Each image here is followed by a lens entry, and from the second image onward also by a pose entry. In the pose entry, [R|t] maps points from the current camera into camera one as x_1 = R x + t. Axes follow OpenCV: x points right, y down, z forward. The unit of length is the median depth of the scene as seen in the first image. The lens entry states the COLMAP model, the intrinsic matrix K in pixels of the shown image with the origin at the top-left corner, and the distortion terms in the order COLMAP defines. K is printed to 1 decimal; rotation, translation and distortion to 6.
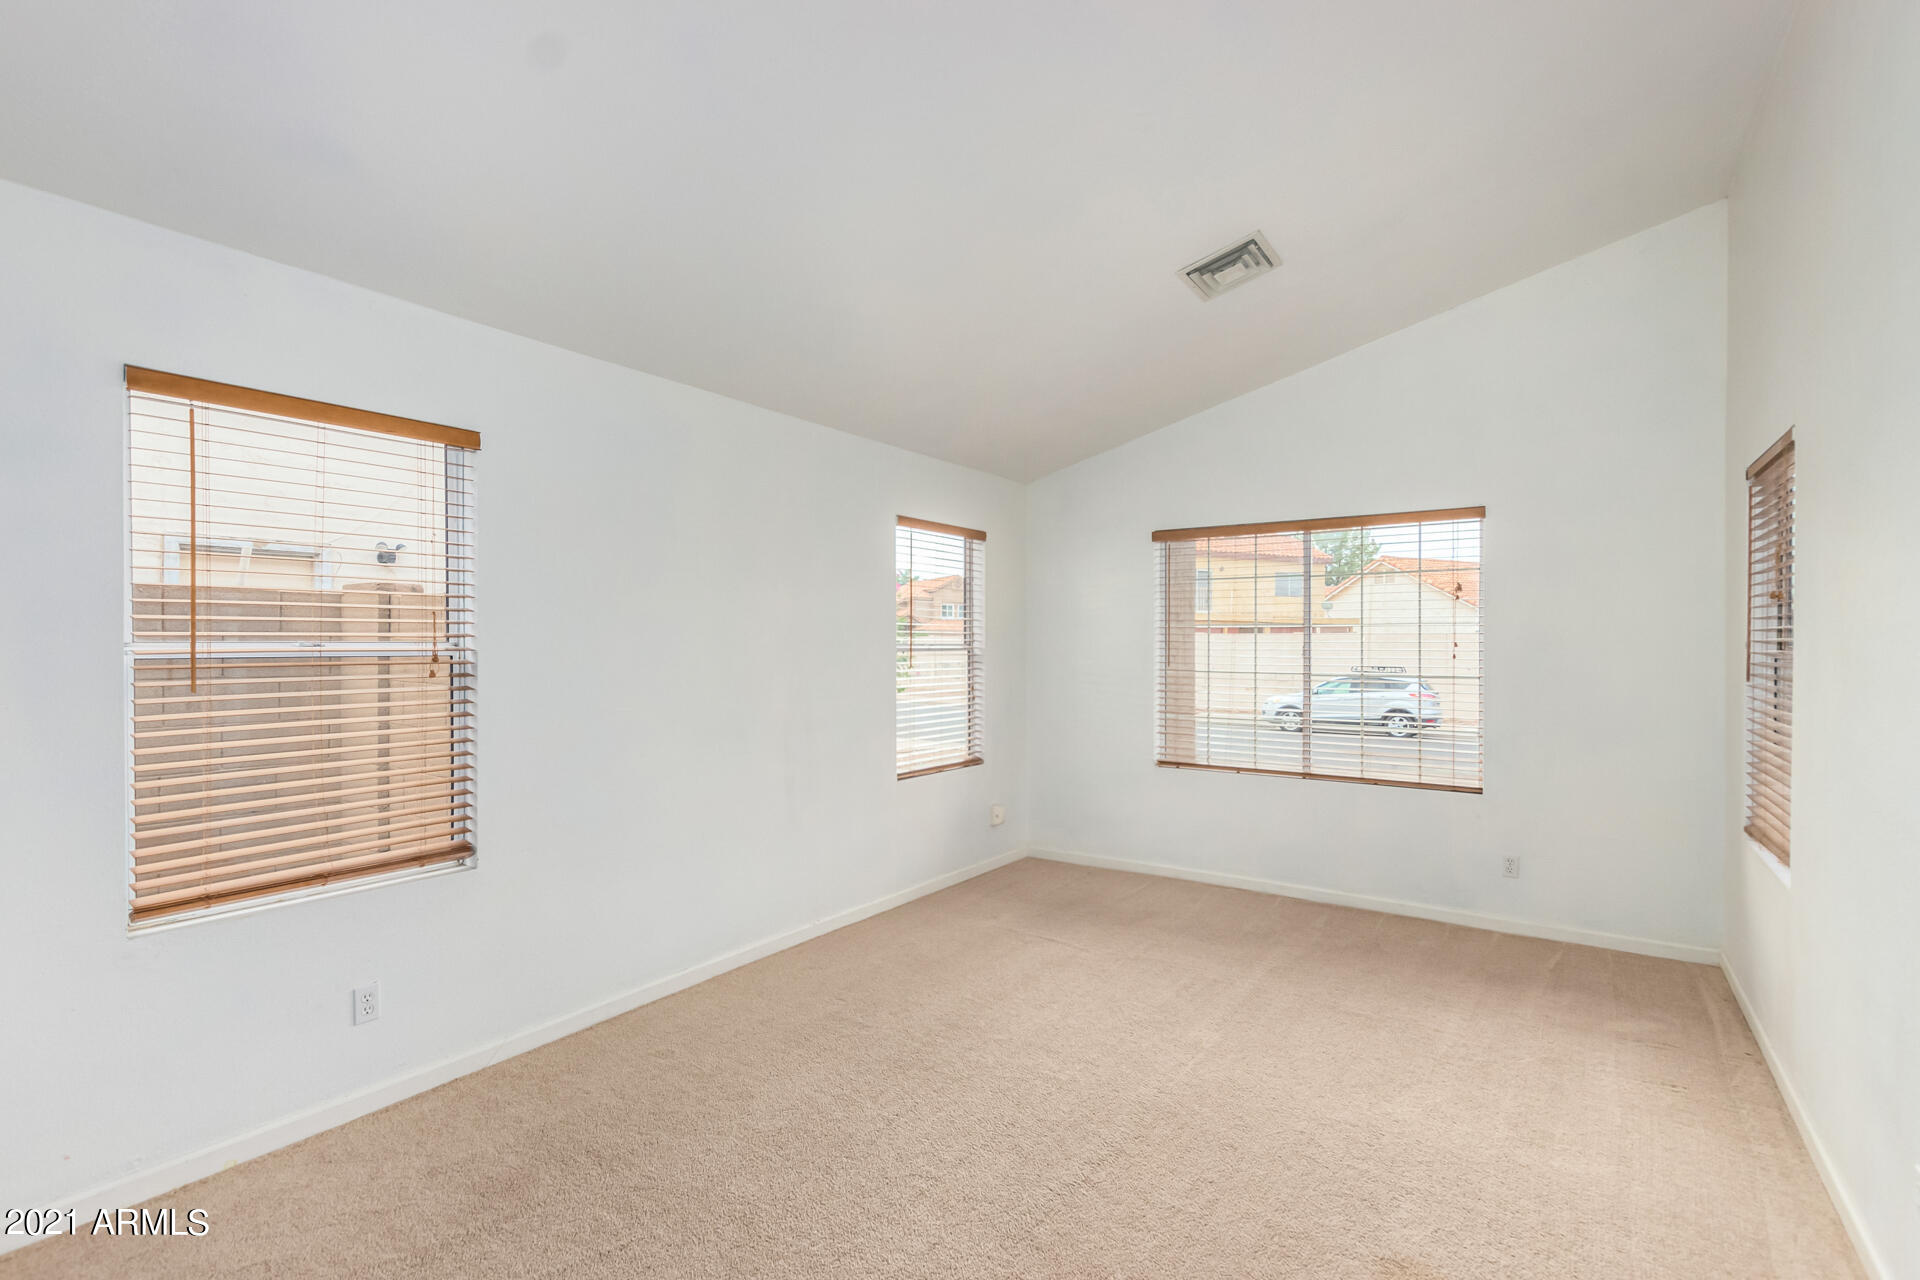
lens RADIAL K [[882.1, 0, 959.6], [0, 882.1, 641.1], [0, 0, 1]] dist [0.000499, -0.000025]
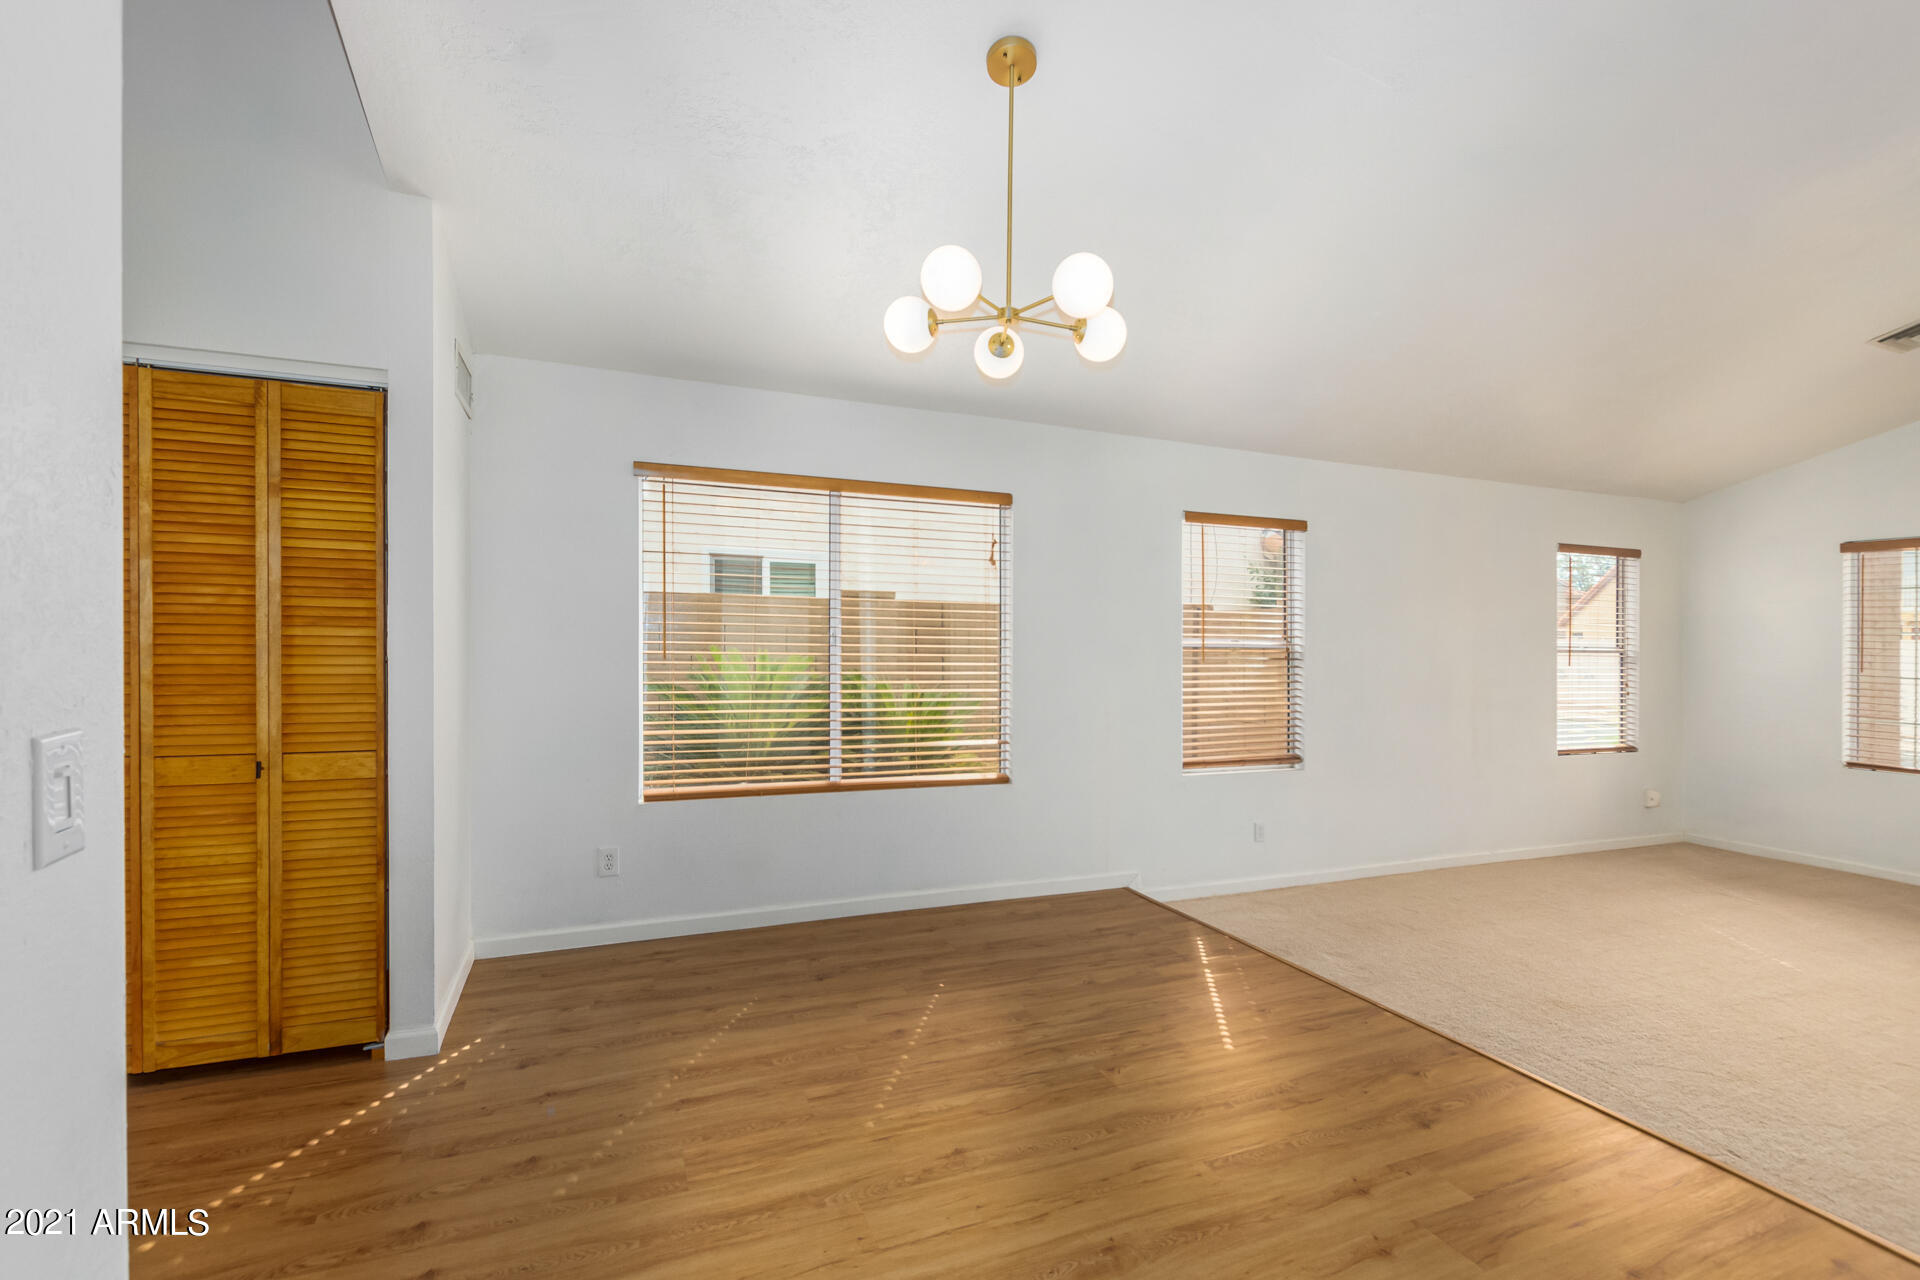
lens RADIAL K [[882.1, 0, 962.0], [0, 882.1, 629.2], [0, 0, 1]] dist [0.000499, -0.000025]
pose [[0.840776, 0.006398, -0.541345, -0.093029], [-0.013573, 0.999865, -0.009262, 0.002309], [0.541212, 0.015135, 0.840750, -0.453415]]
